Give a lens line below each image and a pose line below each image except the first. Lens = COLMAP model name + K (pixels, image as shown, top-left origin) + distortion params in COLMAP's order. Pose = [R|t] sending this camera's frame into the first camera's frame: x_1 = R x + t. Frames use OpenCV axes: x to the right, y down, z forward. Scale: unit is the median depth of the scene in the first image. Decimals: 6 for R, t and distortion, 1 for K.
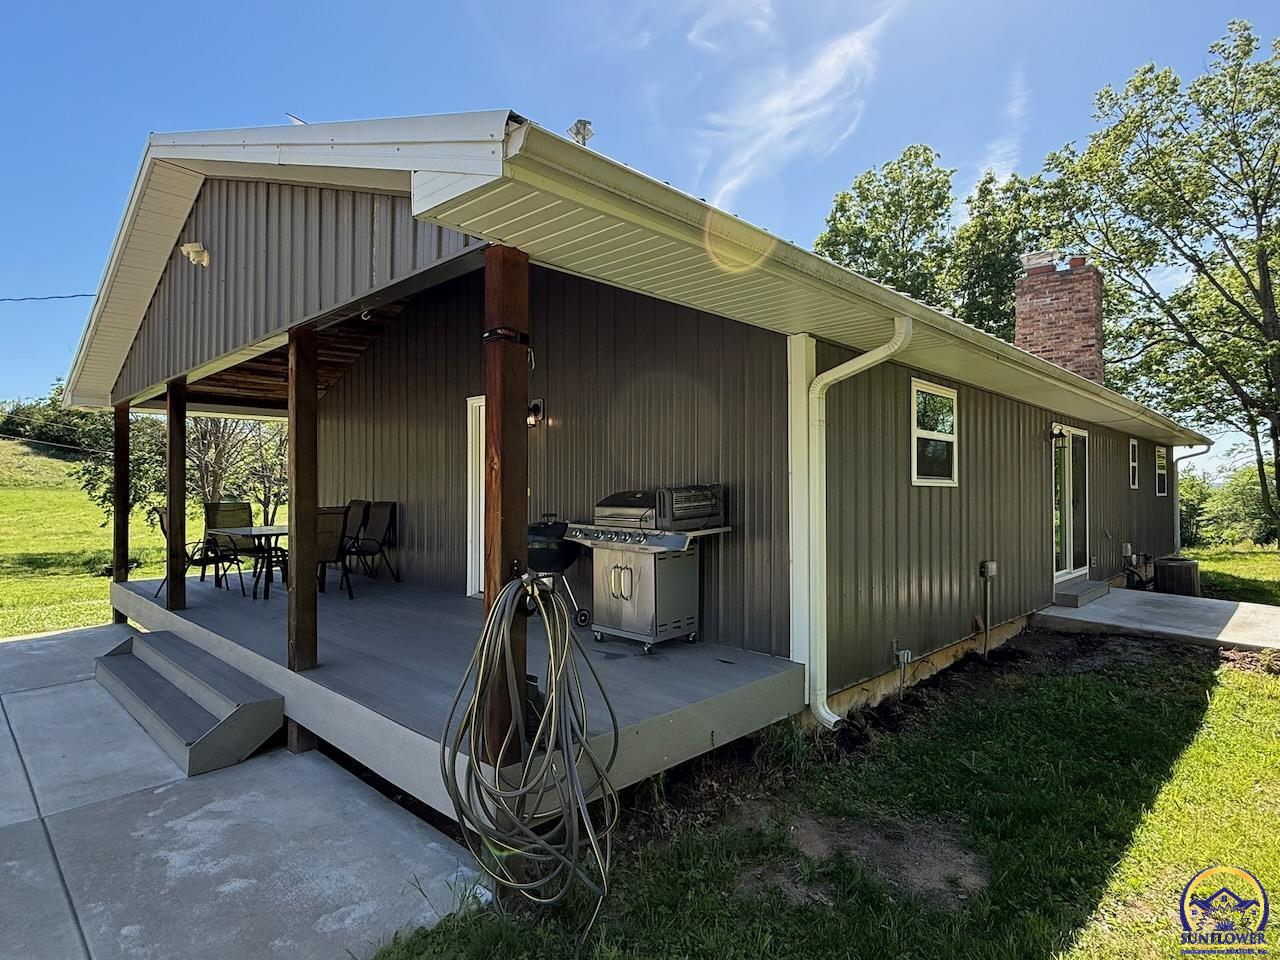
lens RADIAL K [[698.4, 0, 641.6], [0, 698.4, 479.7], [0, 0, 1]] dist [-0.000766, 0.000134]
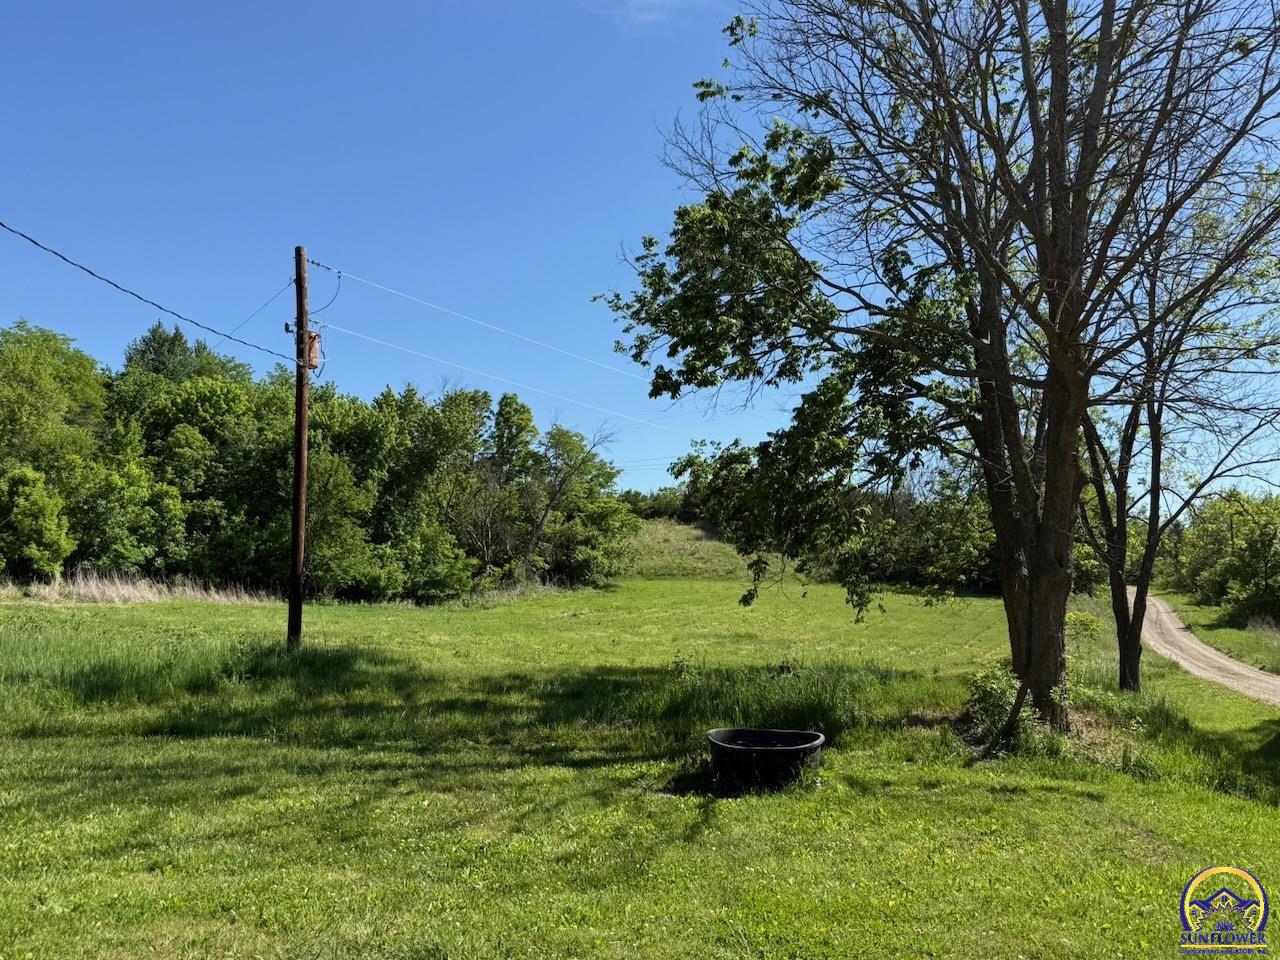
lens RADIAL K [[990.7, 0, 638.9], [0, 990.7, 481.6], [0, 0, 1]] dist [0.083651, -0.107325]
pose [[0.694670, -0.081894, -0.714651, -0.156617], [0.006729, 0.994195, -0.107386, 0.022155], [0.719297, 0.069789, 0.691189, 0.215931]]
